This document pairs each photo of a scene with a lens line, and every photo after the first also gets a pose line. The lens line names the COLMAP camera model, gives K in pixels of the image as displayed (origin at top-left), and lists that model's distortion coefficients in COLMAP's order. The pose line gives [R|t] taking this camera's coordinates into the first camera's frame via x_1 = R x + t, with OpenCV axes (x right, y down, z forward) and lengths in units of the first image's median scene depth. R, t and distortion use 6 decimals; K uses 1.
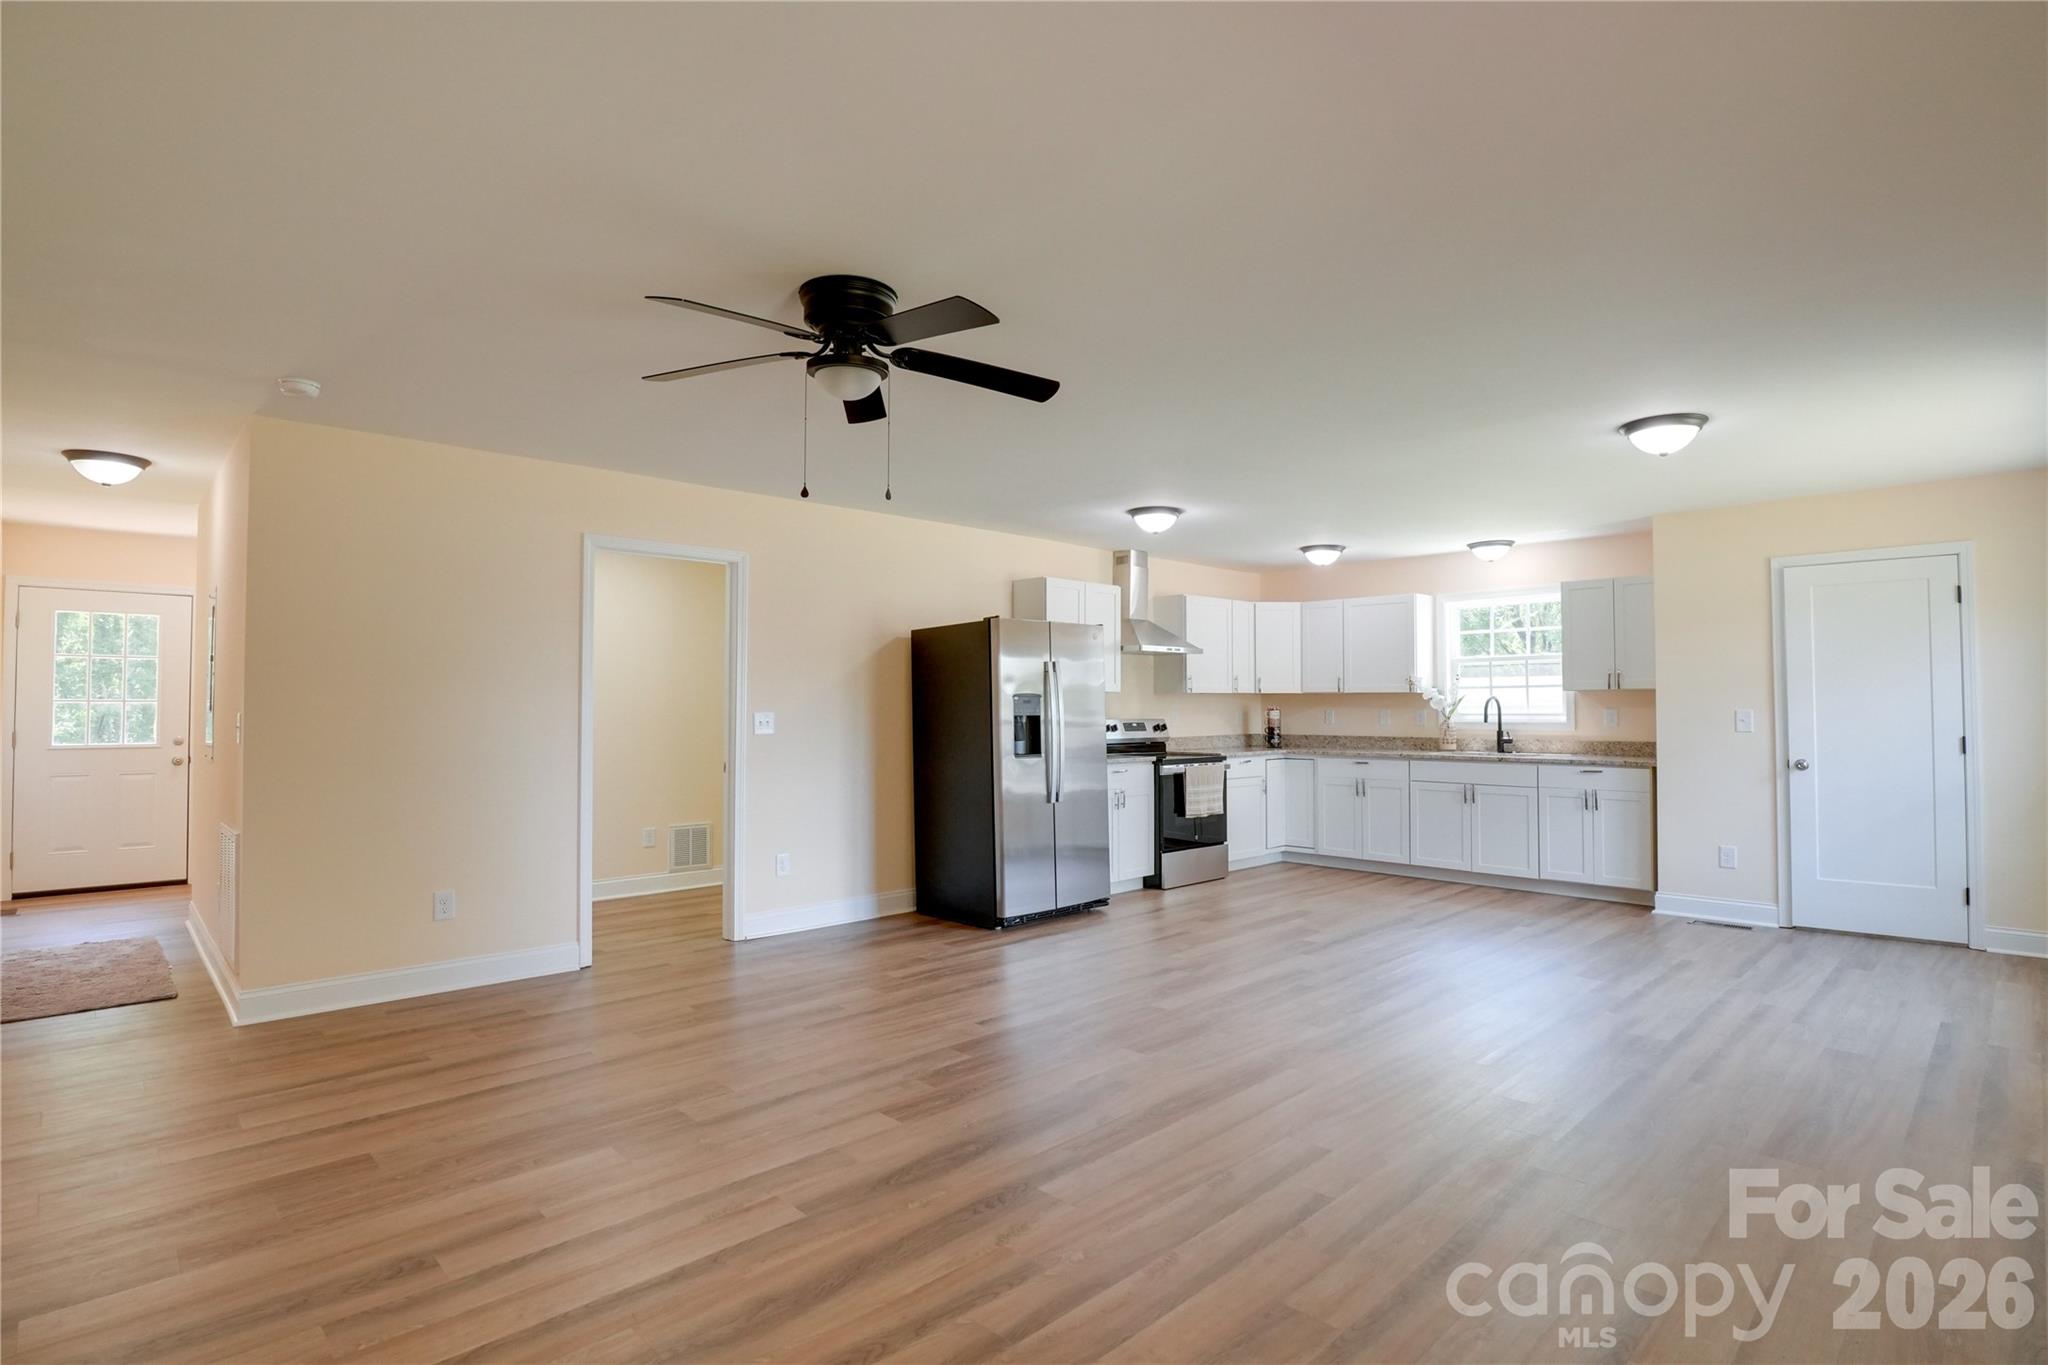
lens RADIAL K [[1001.6, 0, 1025.4], [0, 1001.6, 690.0], [0, 0, 1]] dist [-0.028036, -0.000015]
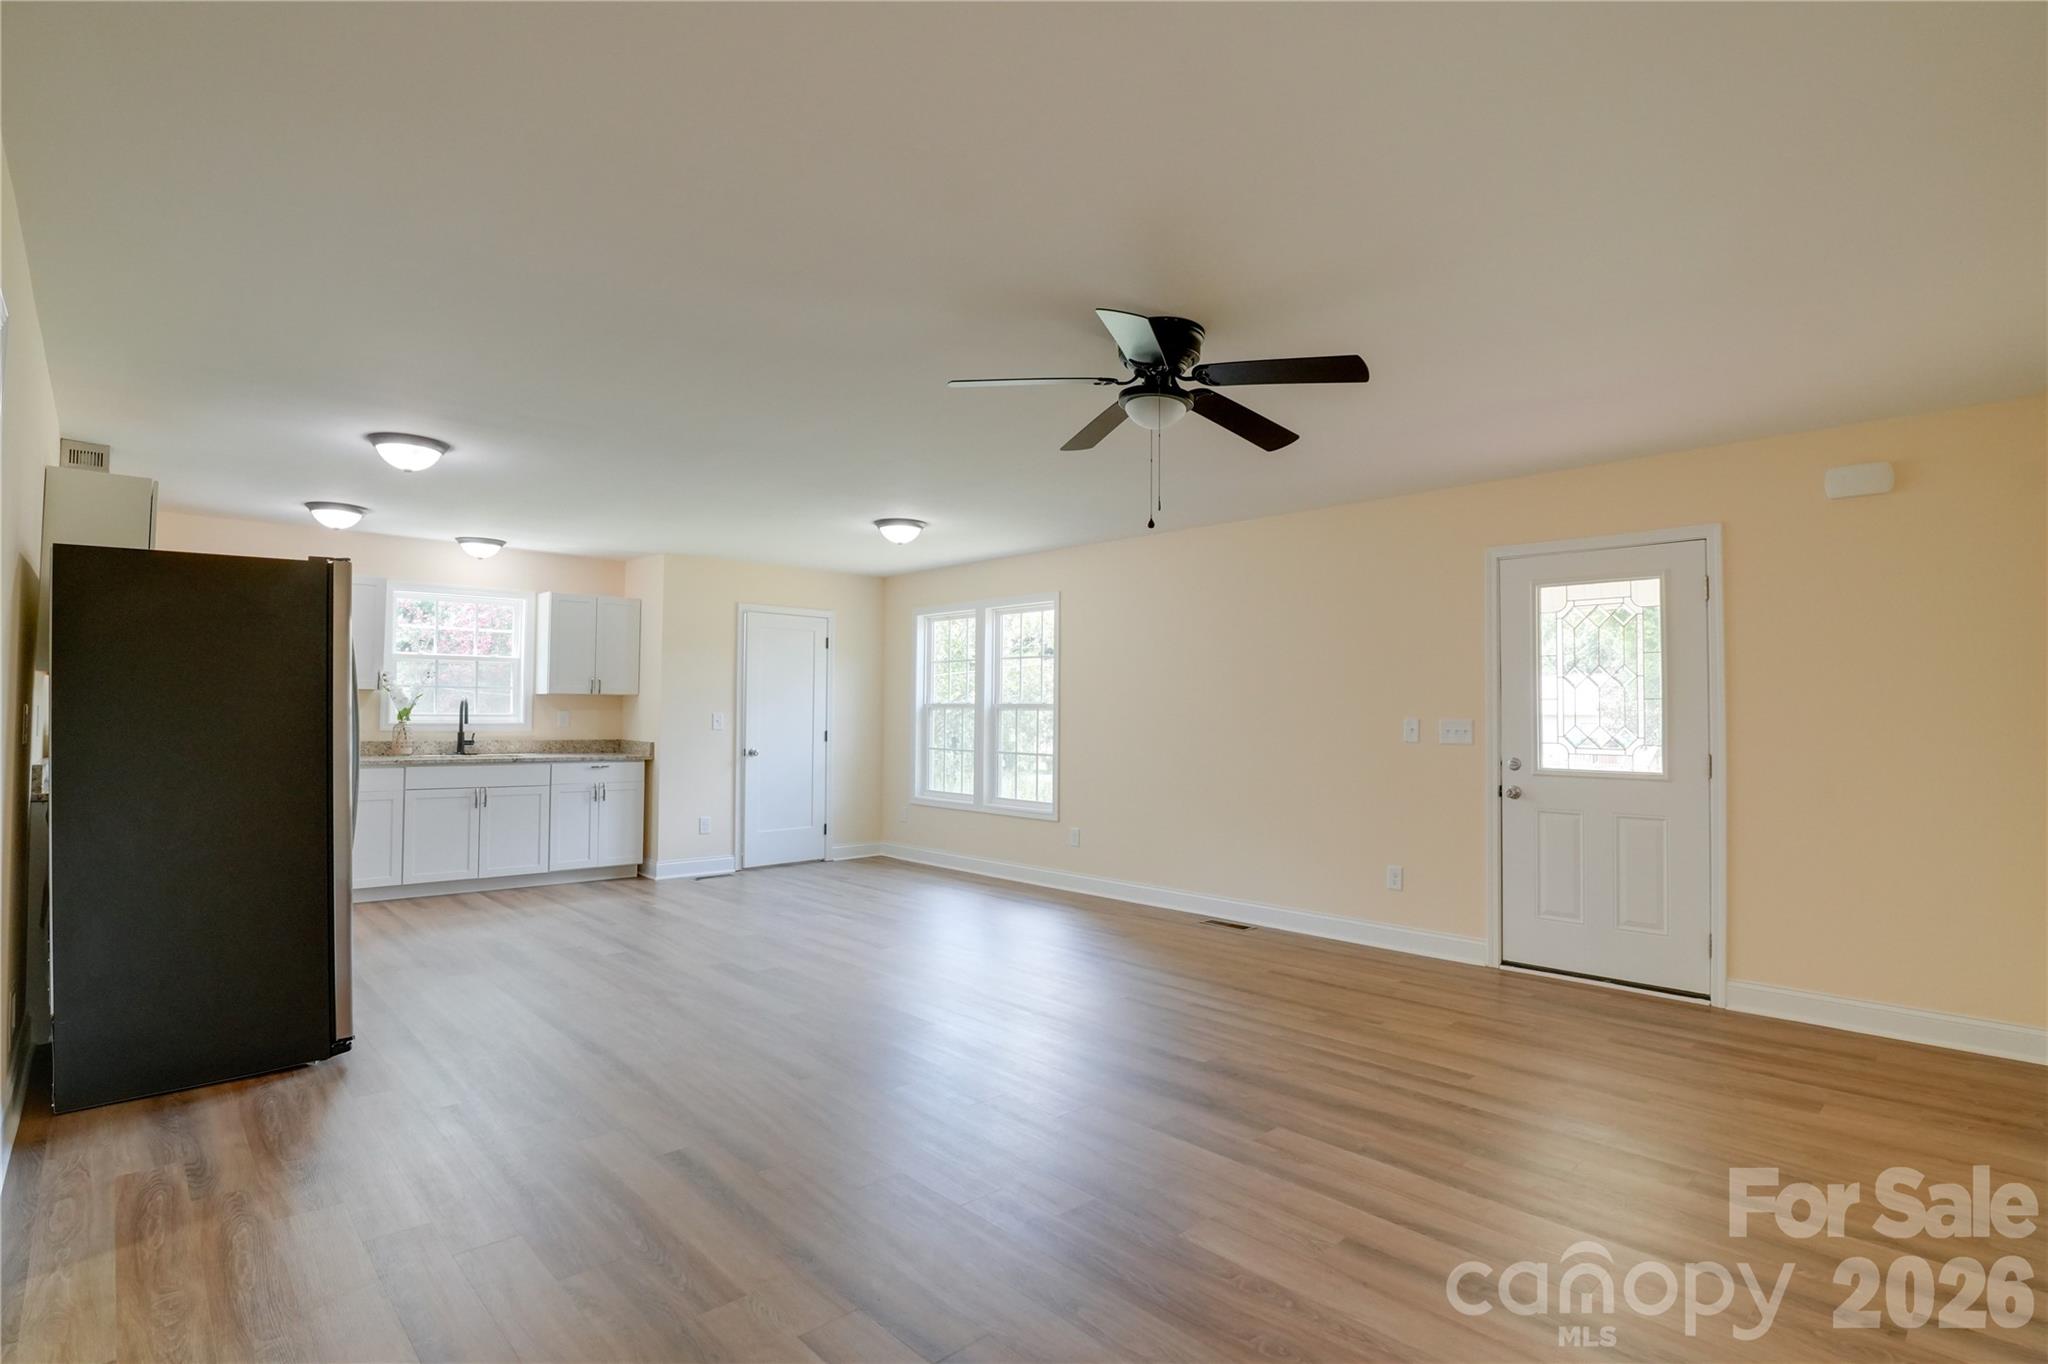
lens RADIAL K [[1029.1, 0, 1024.0], [0, 1029.1, 682.0], [0, 0, 1]] dist [-0.048743, 0.000206]
pose [[0.020110, 0.034444, 0.999204, -0.511664], [-0.029016, 0.999006, -0.033853, 0.010264], [-0.999377, -0.028312, 0.021089, 0.442574]]
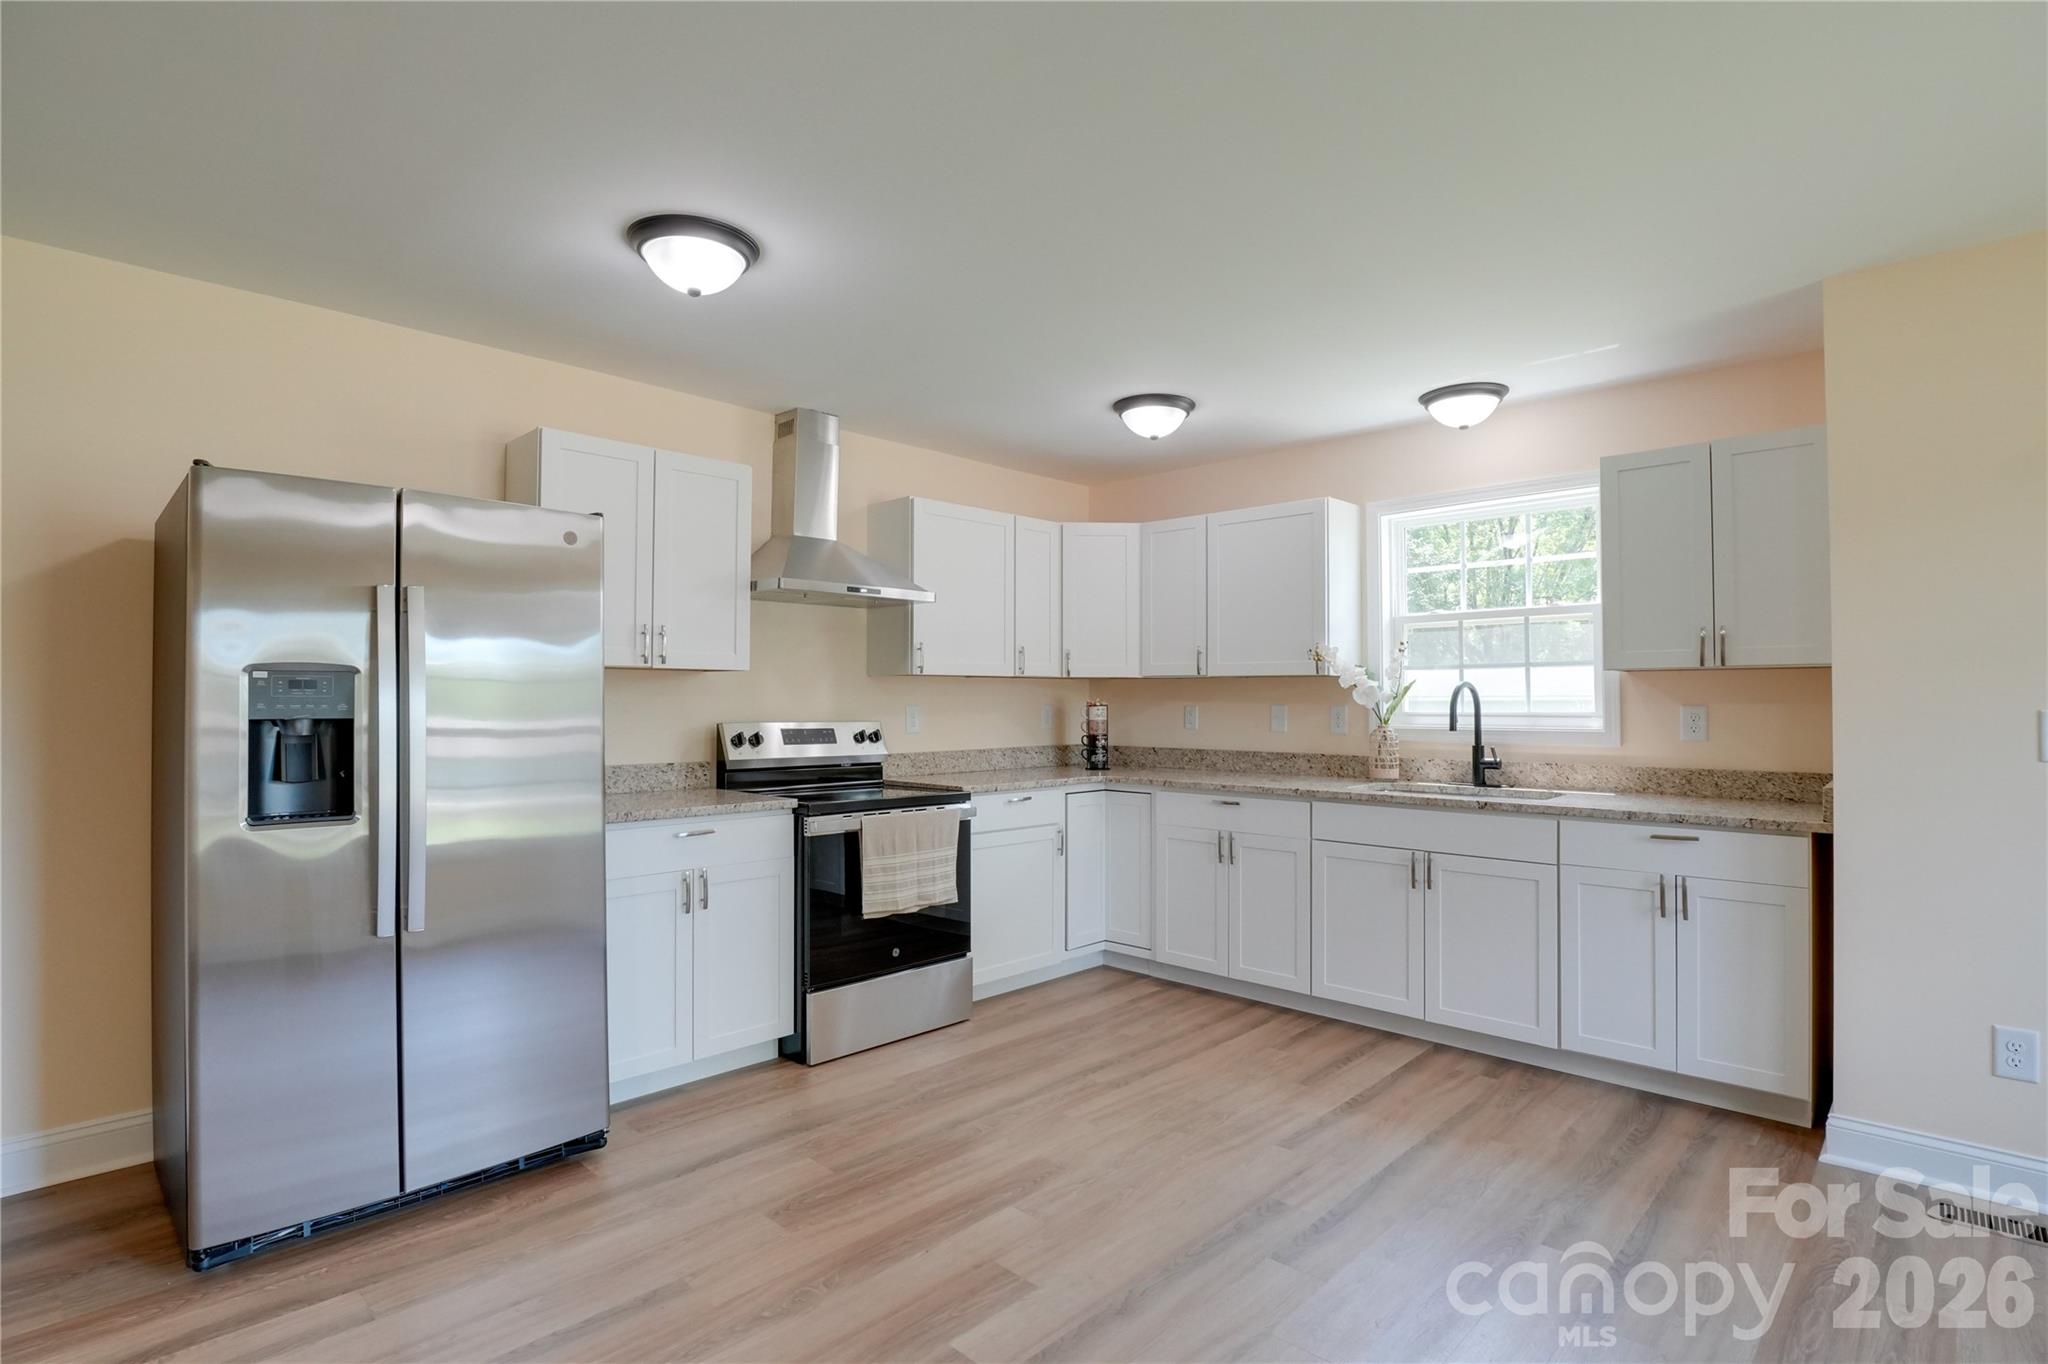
lens RADIAL K [[1009.9, 0, 1024.0], [0, 1009.9, 682.0], [0, 0, 1]] dist [-0.003562, -0.000320]
pose [[0.999281, 0.004151, 0.037679, 0.212544], [-0.004073, 0.999989, -0.002123, 0.008614], [-0.037687, 0.001968, 0.999288, 0.468552]]
